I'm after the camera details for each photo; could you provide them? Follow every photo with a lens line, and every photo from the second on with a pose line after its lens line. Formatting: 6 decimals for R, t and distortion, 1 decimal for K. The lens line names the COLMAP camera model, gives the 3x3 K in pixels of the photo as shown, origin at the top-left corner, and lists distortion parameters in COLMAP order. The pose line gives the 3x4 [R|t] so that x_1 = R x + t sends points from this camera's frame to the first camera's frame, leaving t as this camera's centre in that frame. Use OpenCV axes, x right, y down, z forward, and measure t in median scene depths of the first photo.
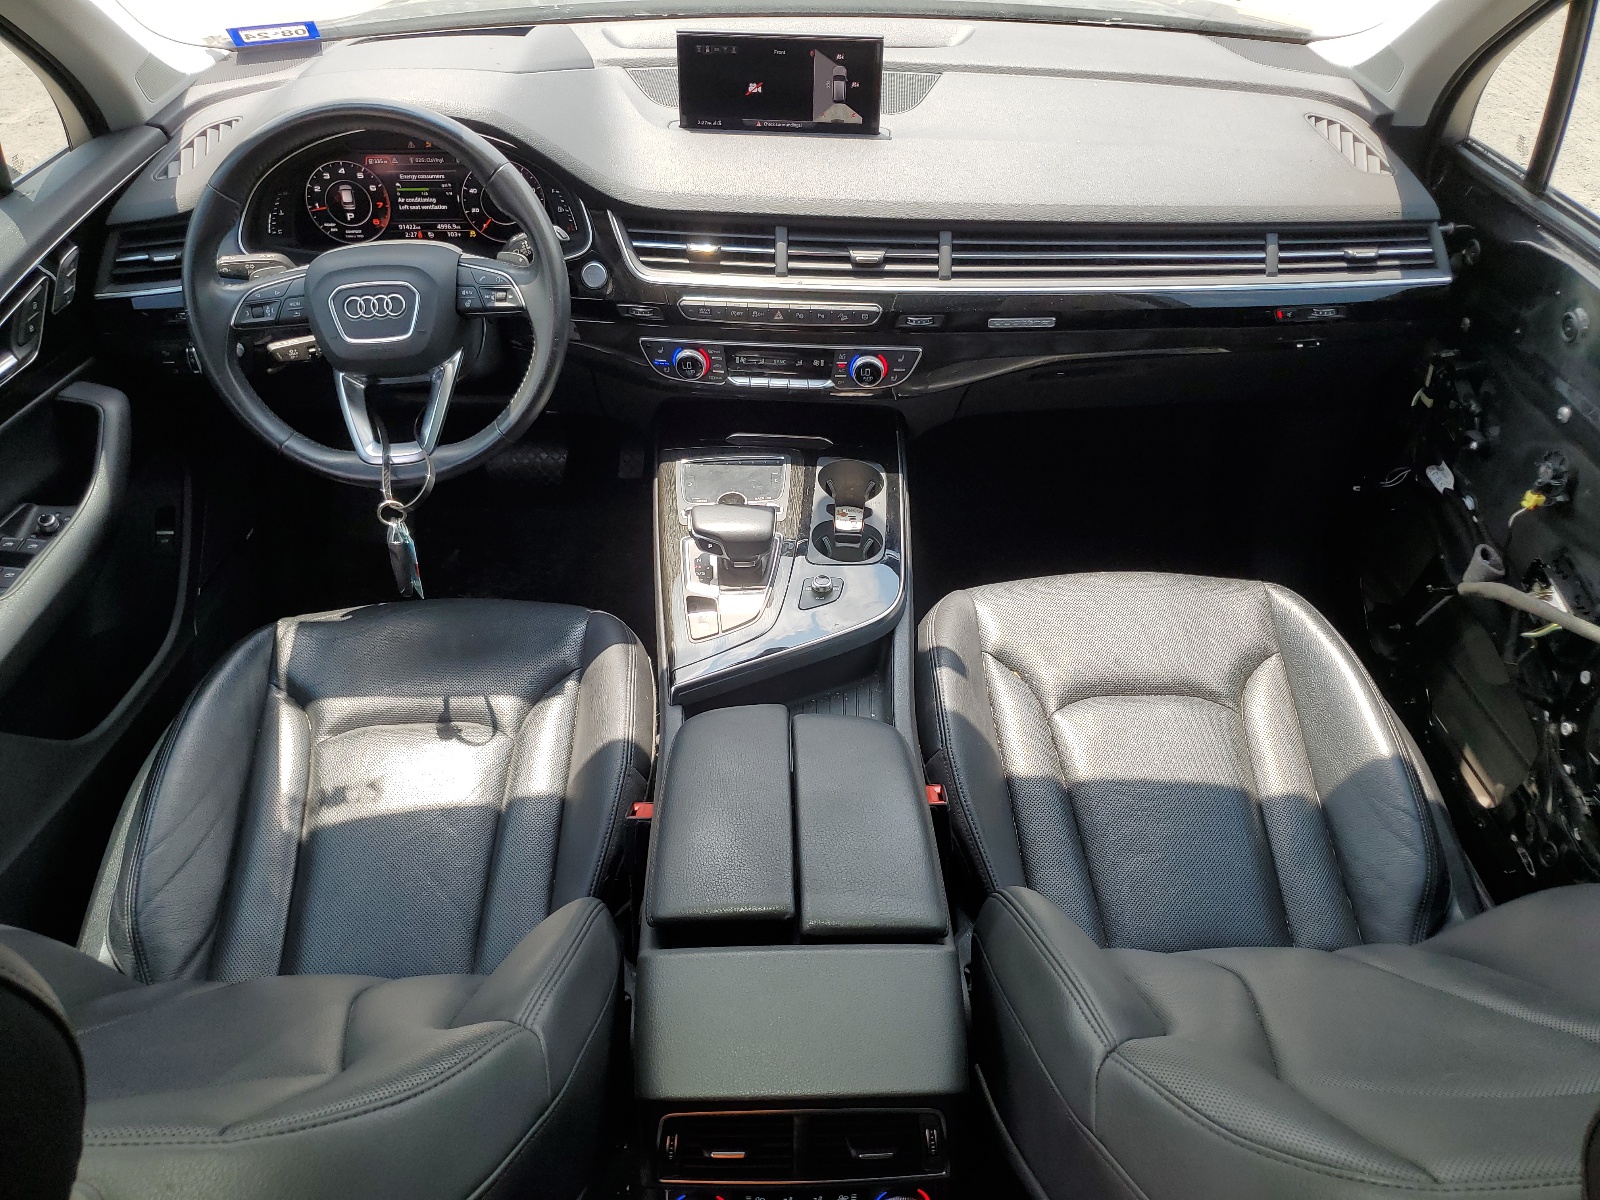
lens RADIAL K [[1208.9, 0, 798.8], [0, 1208.9, 602.4], [0, 0, 1]] dist [0.006321, 0.000889]
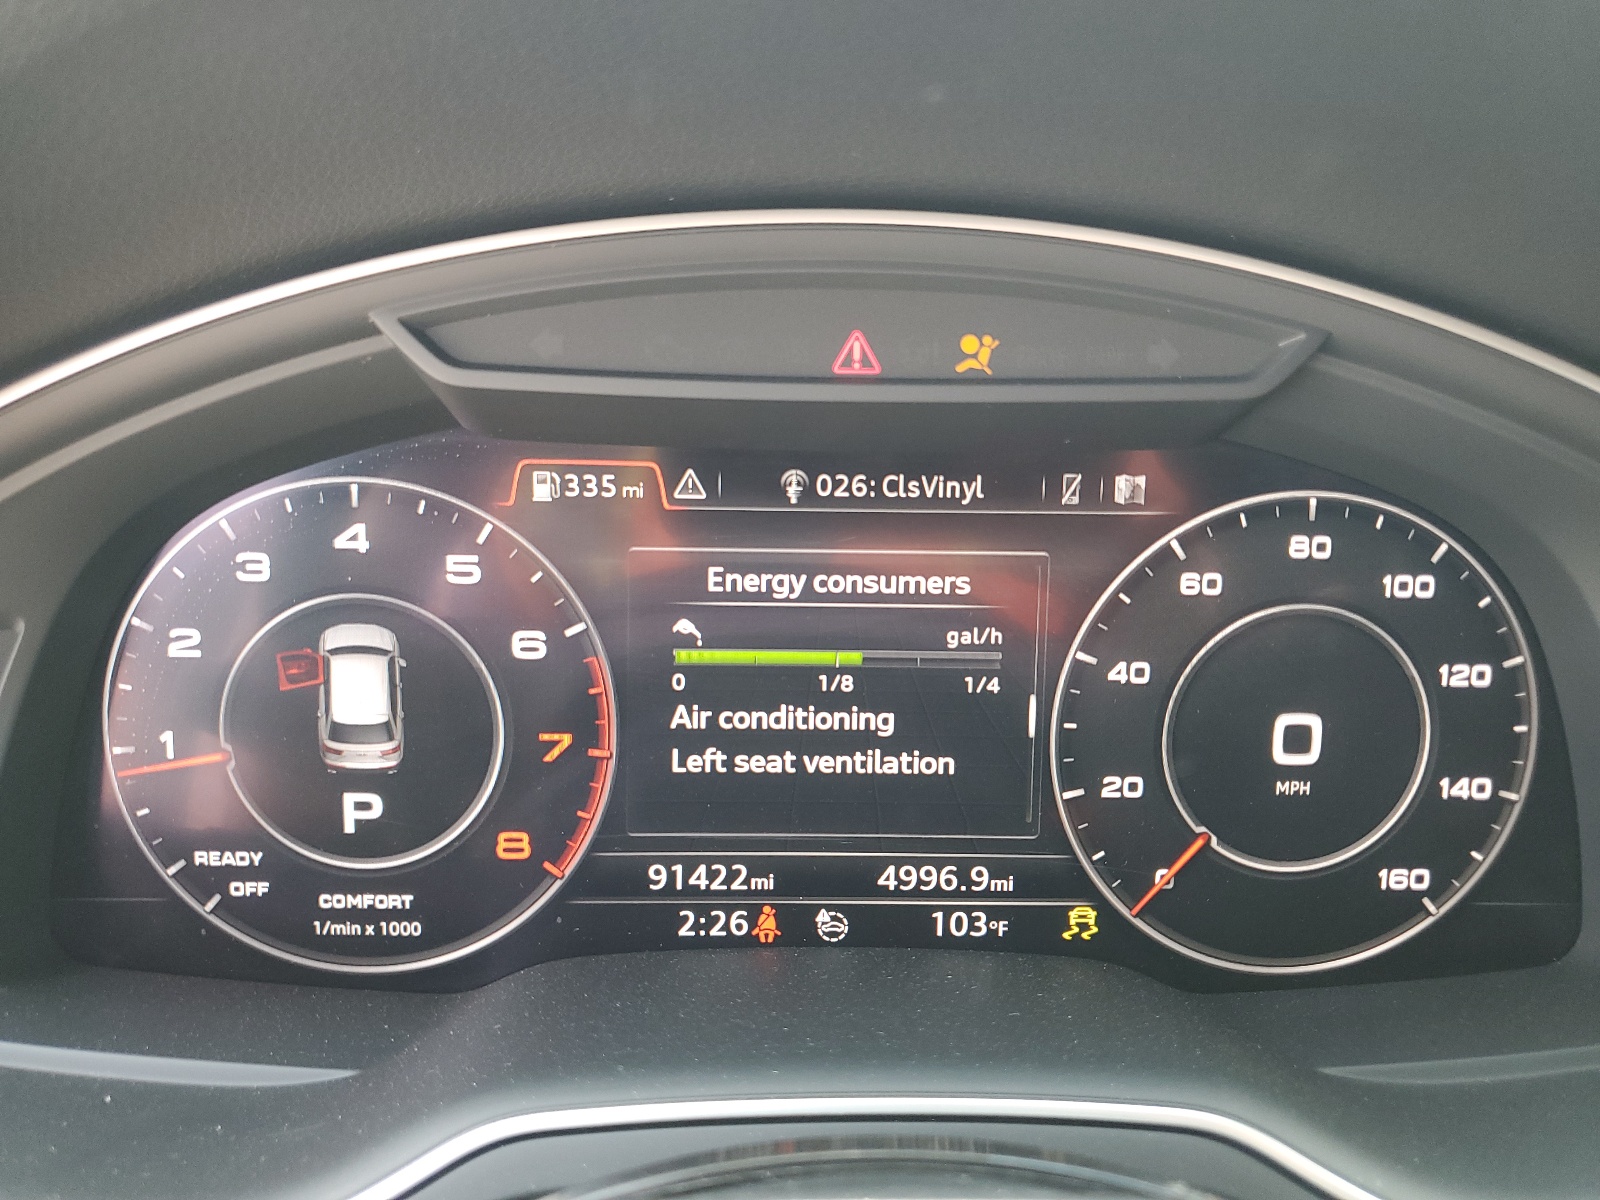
lens RADIAL K [[1208.9, 0, 801.8], [0, 1208.9, 600.1], [0, 0, 1]] dist [0.006321, 0.000889]
pose [[0.999414, 0.014732, -0.030881, -0.308321], [-0.026390, 0.906358, -0.421686, -0.278757], [0.021777, 0.422254, 0.906216, 0.846453]]
